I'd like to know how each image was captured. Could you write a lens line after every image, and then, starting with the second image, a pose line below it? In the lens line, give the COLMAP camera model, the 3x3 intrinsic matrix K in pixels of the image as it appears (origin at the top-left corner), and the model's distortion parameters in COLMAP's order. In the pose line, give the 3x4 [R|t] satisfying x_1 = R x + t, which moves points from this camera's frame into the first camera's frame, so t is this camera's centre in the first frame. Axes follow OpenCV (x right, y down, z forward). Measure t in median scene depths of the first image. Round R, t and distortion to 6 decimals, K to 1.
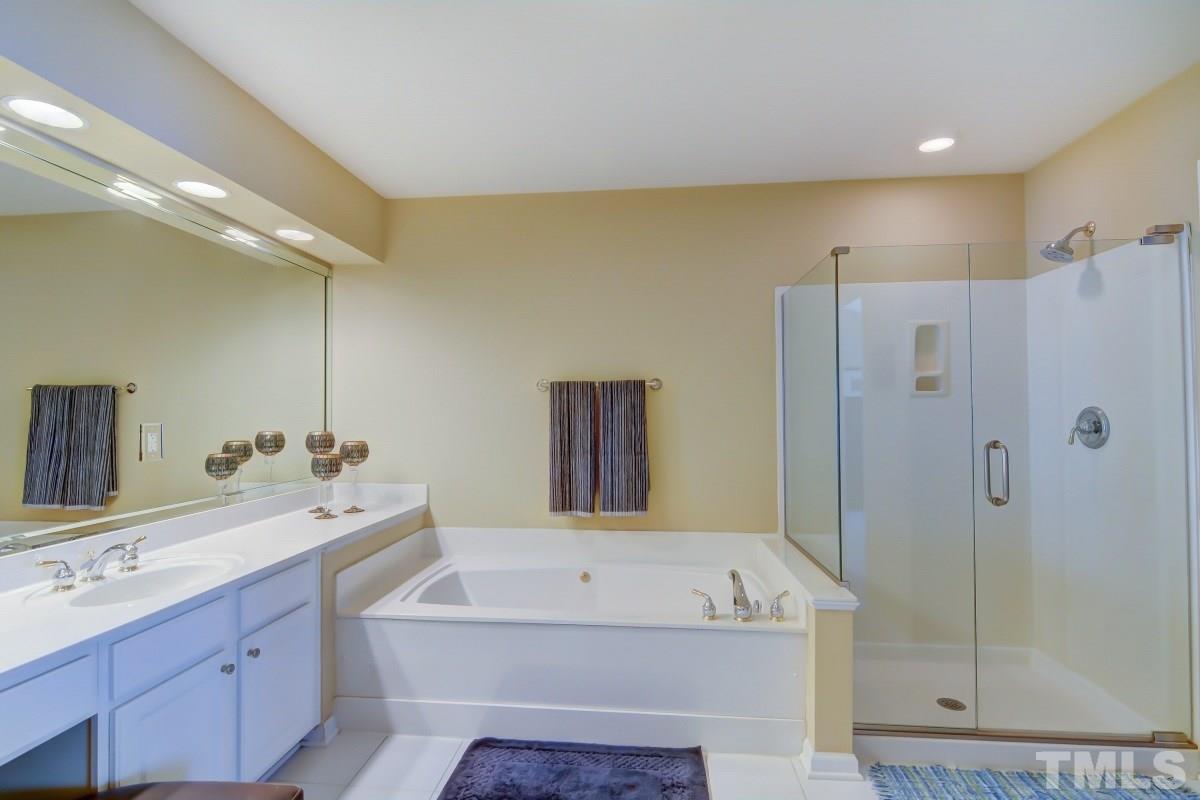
lens RADIAL K [[575.3, 0, 600.0], [0, 575.3, 400.0], [0, 0, 1]] dist [-0.000661, -0.001342]
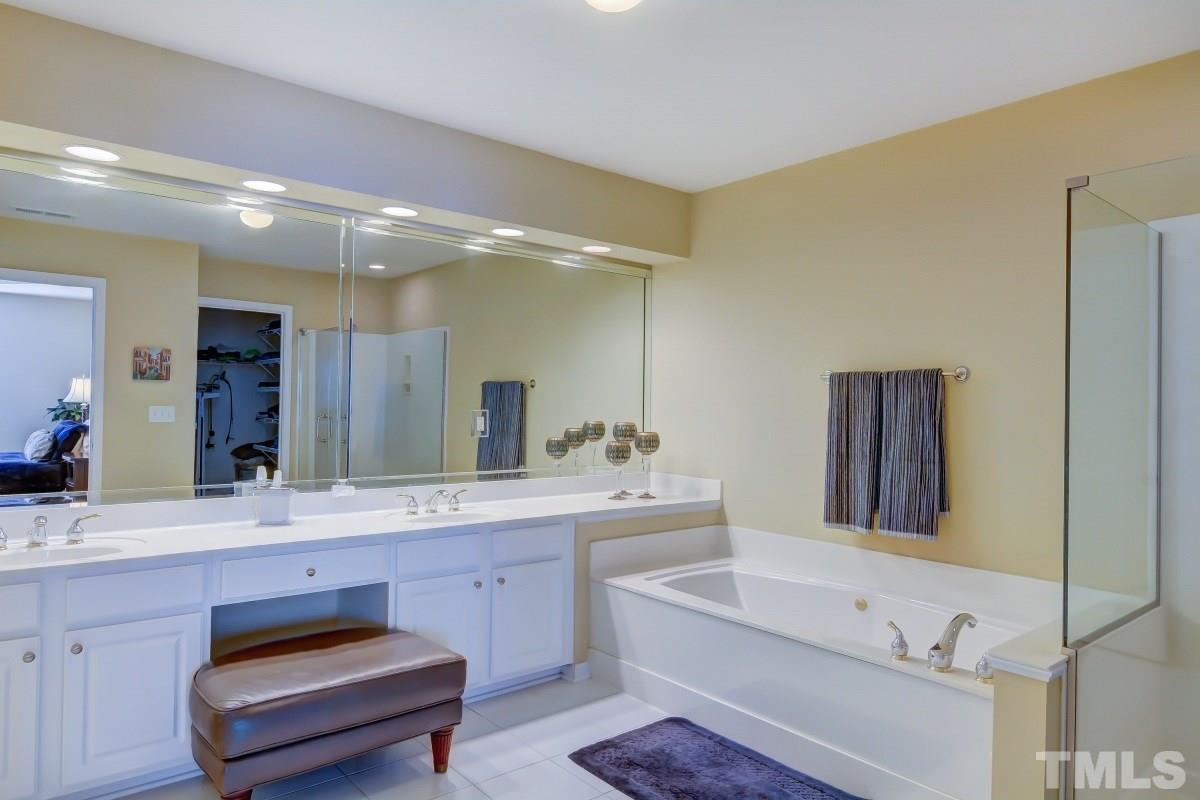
lens RADIAL K [[751.5, 0, 600.0], [0, 751.5, 400.0], [0, 0, 1]] dist [0.002373, -0.001243]
pose [[0.711489, 0.008356, -0.702648, 0.487096], [-0.003172, 0.999957, 0.008680, 0.000092], [0.702690, -0.003947, 0.711485, -0.054125]]
